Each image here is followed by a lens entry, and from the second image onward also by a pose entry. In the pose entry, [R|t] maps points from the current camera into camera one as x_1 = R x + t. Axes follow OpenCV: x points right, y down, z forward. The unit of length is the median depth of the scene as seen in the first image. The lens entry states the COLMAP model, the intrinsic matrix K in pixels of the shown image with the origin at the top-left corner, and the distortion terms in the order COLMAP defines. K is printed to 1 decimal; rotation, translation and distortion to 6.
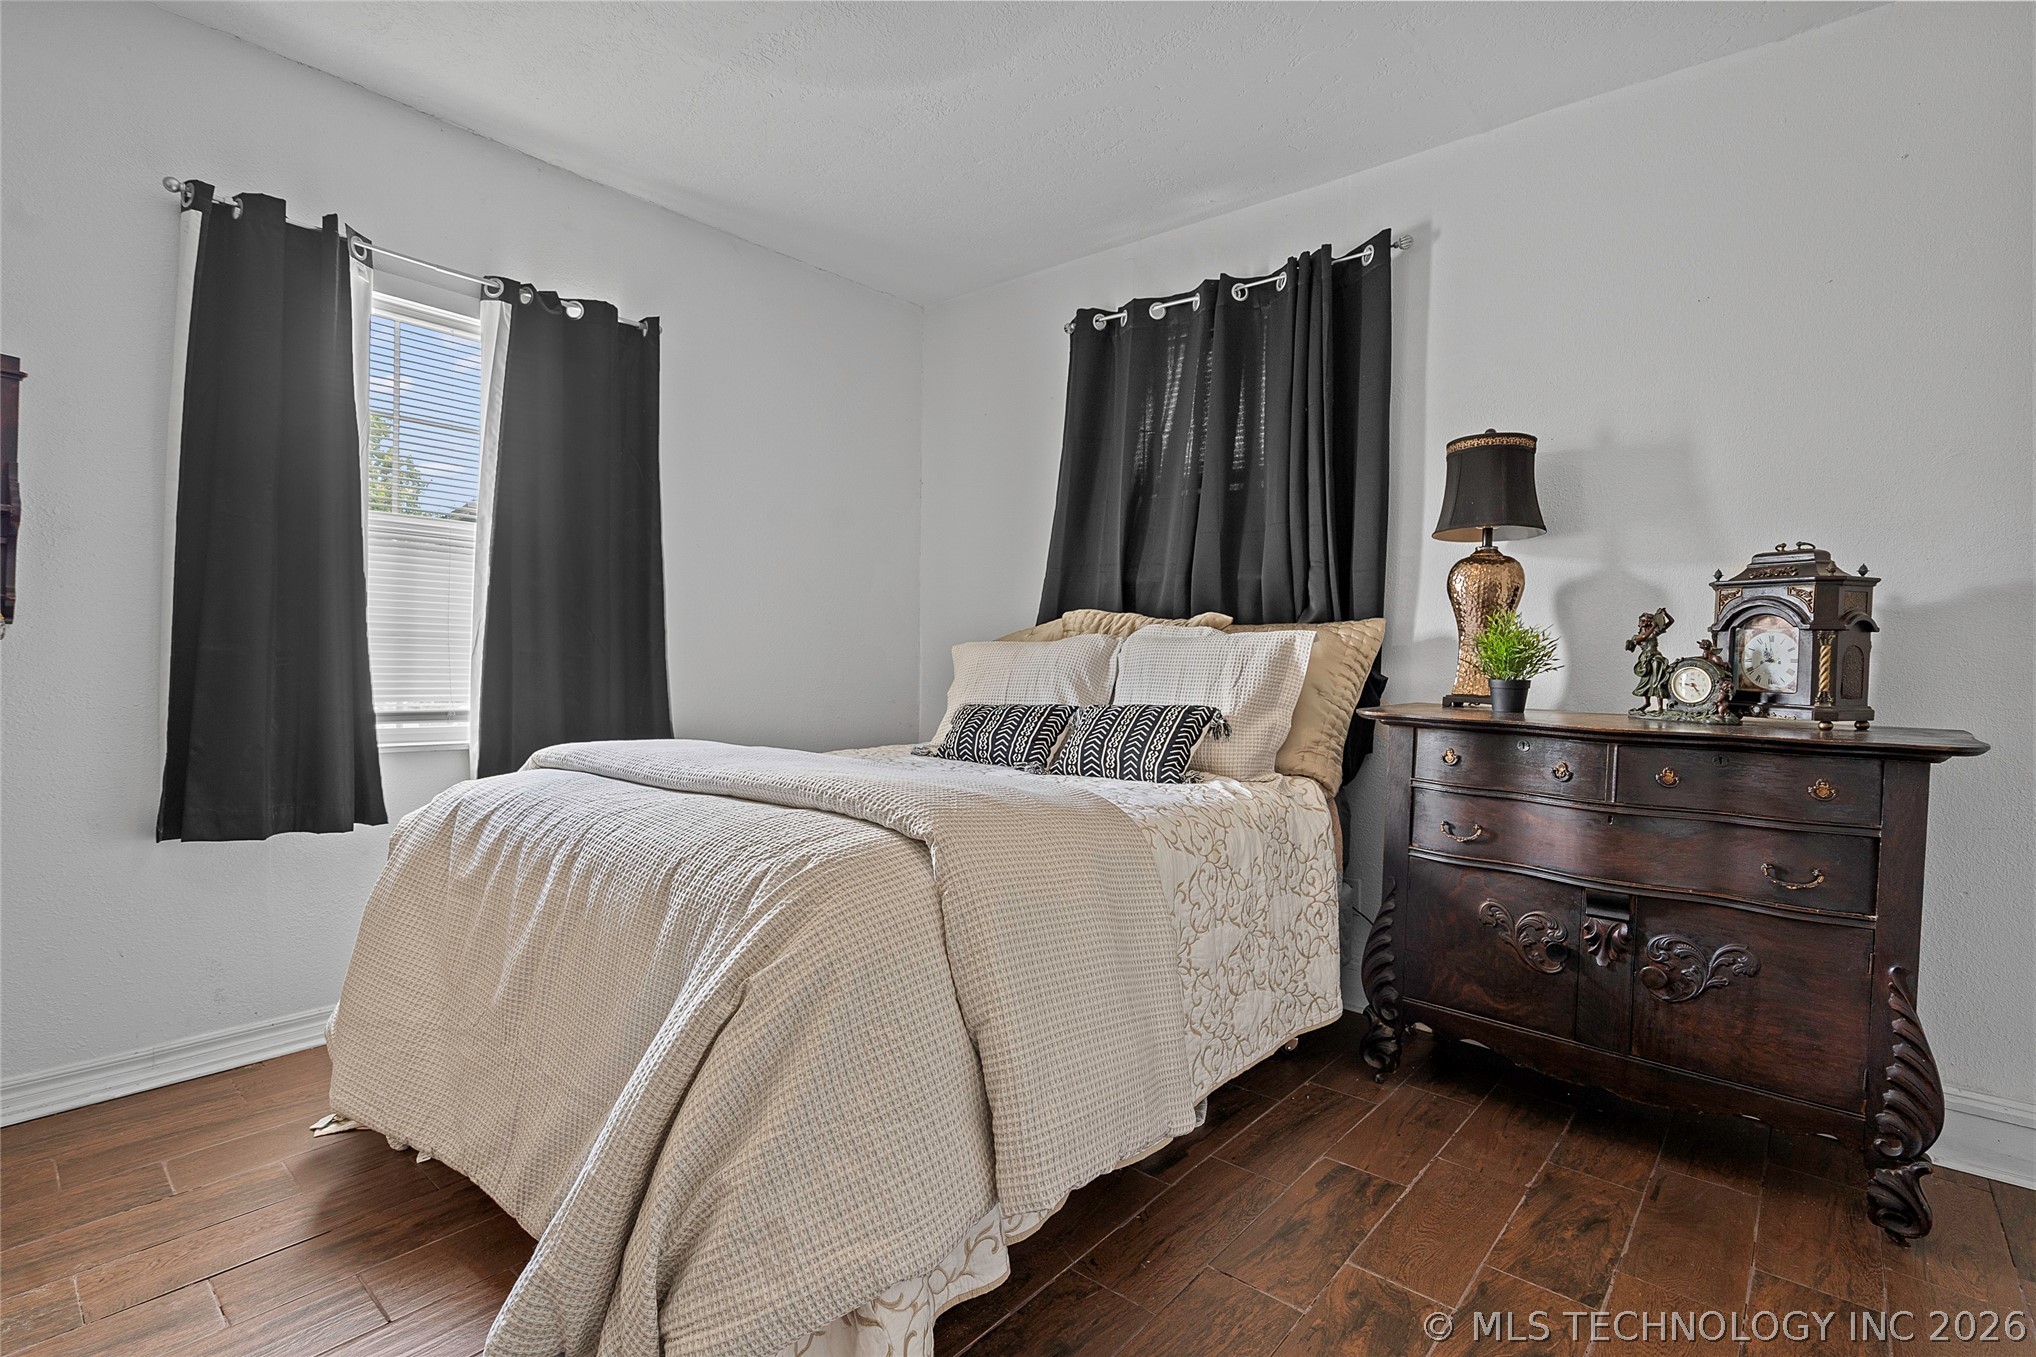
lens RADIAL K [[938.9, 0, 1018.0], [0, 938.9, 678.5], [0, 0, 1]] dist [0.000100, 0.000919]
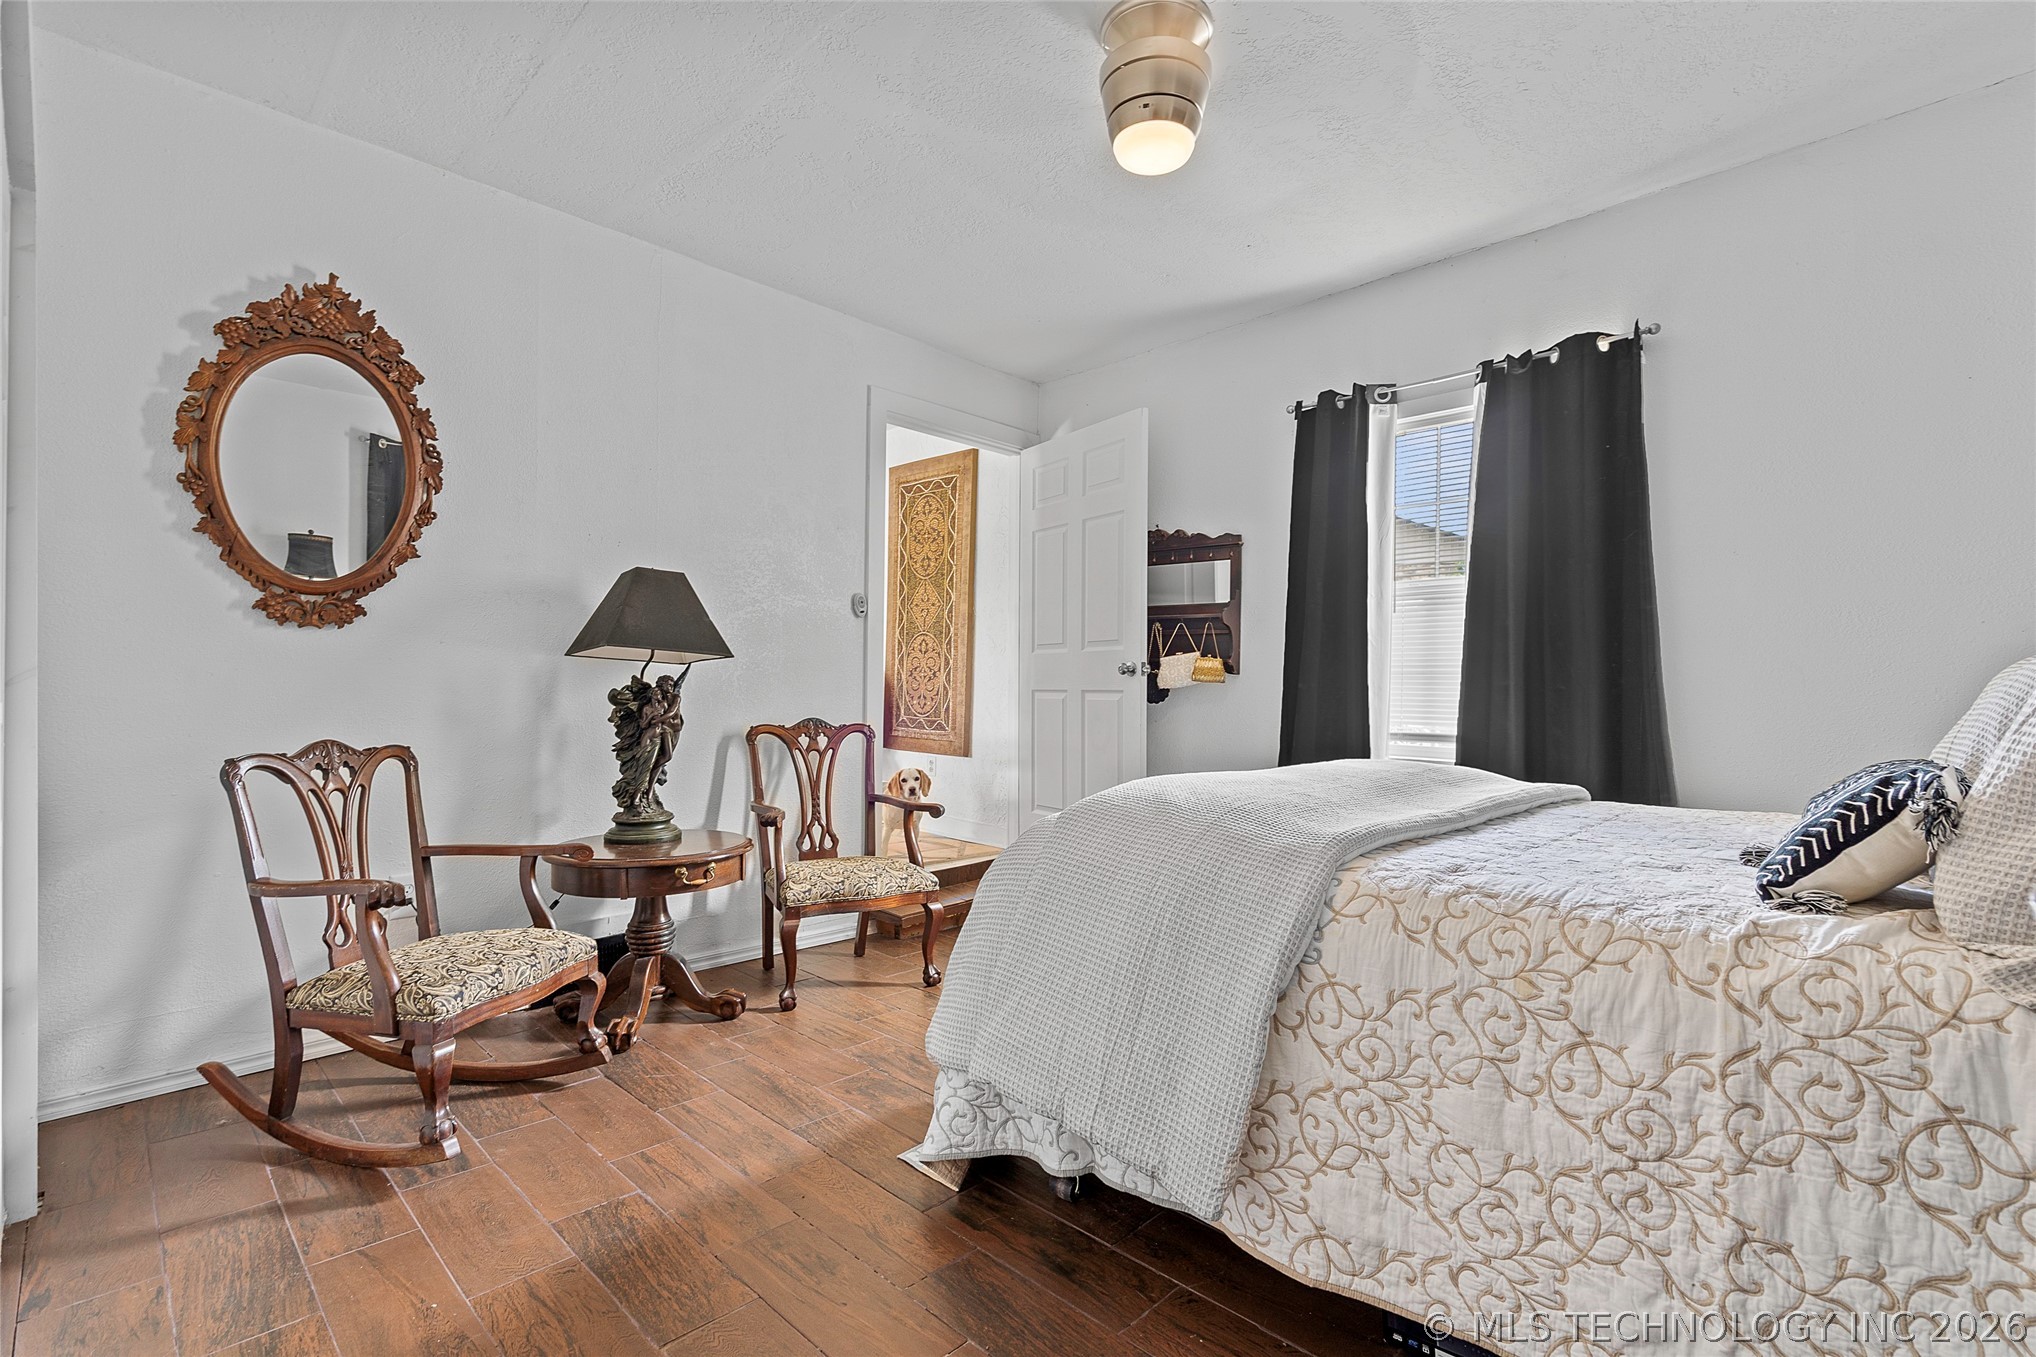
lens RADIAL K [[938.9, 0, 1018.0], [0, 938.9, 678.5], [0, 0, 1]] dist [0.000100, 0.000919]
pose [[-0.067634, -0.024278, -0.997415, 1.037229], [-0.026203, 0.999402, -0.022550, 0.006471], [0.997366, 0.024610, -0.068230, 0.843032]]
